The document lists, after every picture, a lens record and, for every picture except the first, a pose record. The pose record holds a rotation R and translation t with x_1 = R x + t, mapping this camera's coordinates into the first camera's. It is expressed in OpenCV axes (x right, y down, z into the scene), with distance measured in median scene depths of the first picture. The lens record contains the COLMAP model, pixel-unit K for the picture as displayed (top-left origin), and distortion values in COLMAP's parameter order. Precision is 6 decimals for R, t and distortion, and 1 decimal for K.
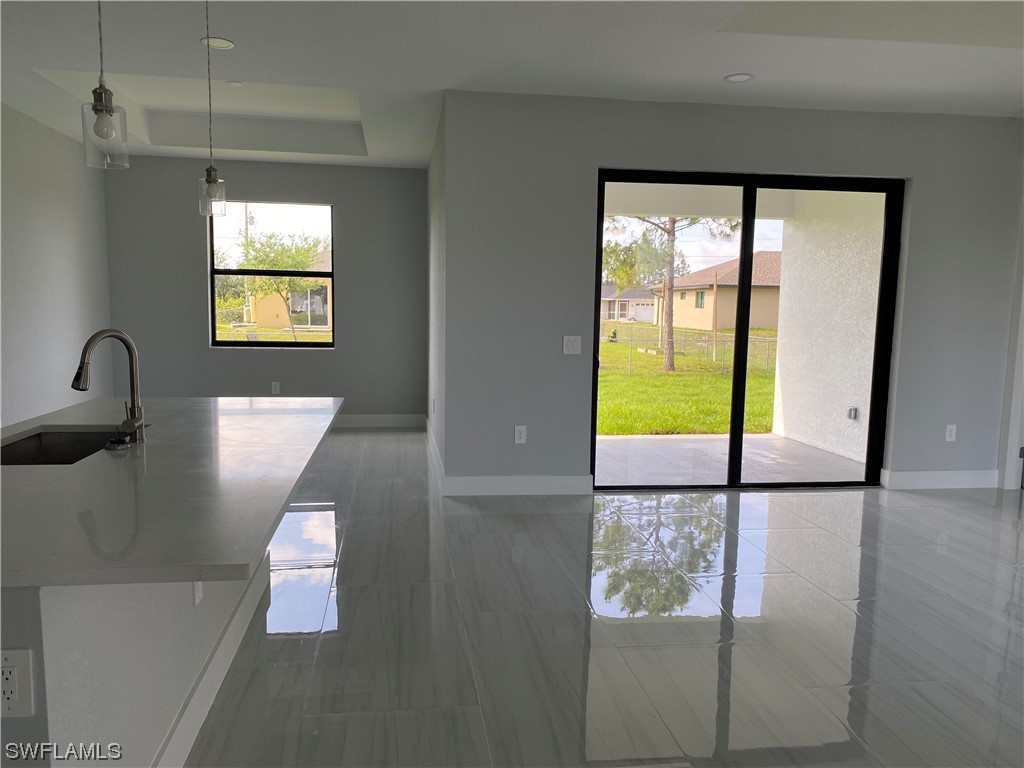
lens RADIAL K [[771.4, 0, 503.7], [0, 771.4, 391.2], [0, 0, 1]] dist [0.045265, -0.051801]
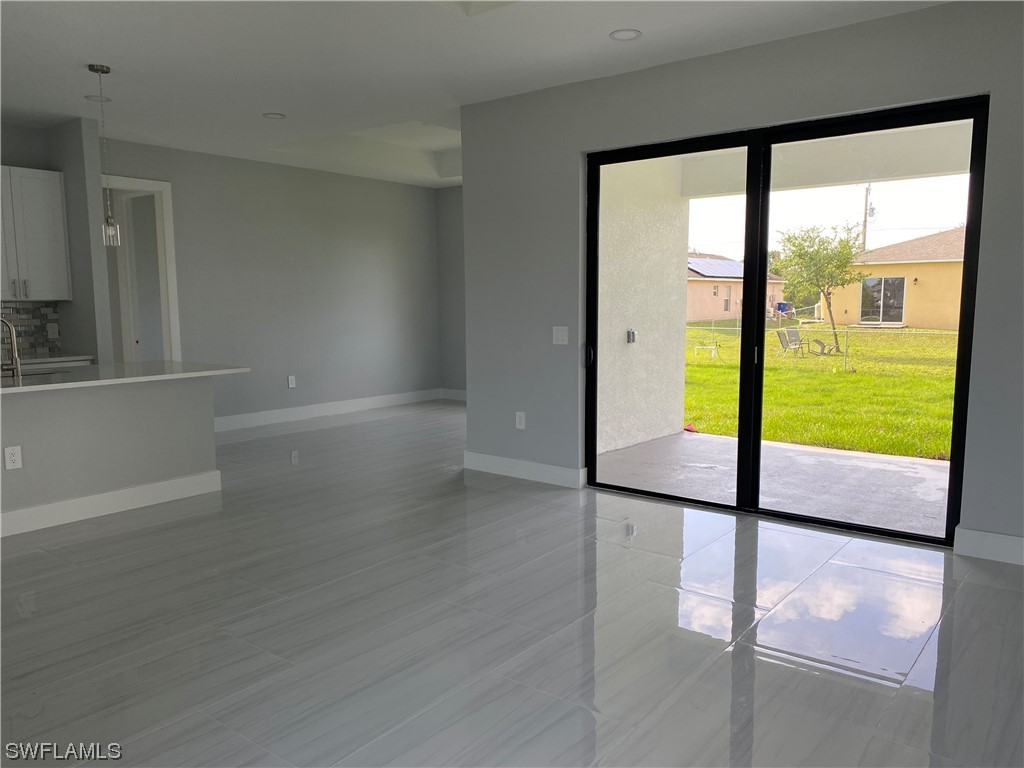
lens RADIAL K [[771.4, 0, 499.3], [0, 771.4, 386.0], [0, 0, 1]] dist [0.045265, -0.051801]
pose [[0.696098, 0.060249, -0.715414, 0.687998], [-0.062845, 0.997761, 0.022879, -0.011519], [0.715191, 0.029034, 0.698326, 0.228671]]
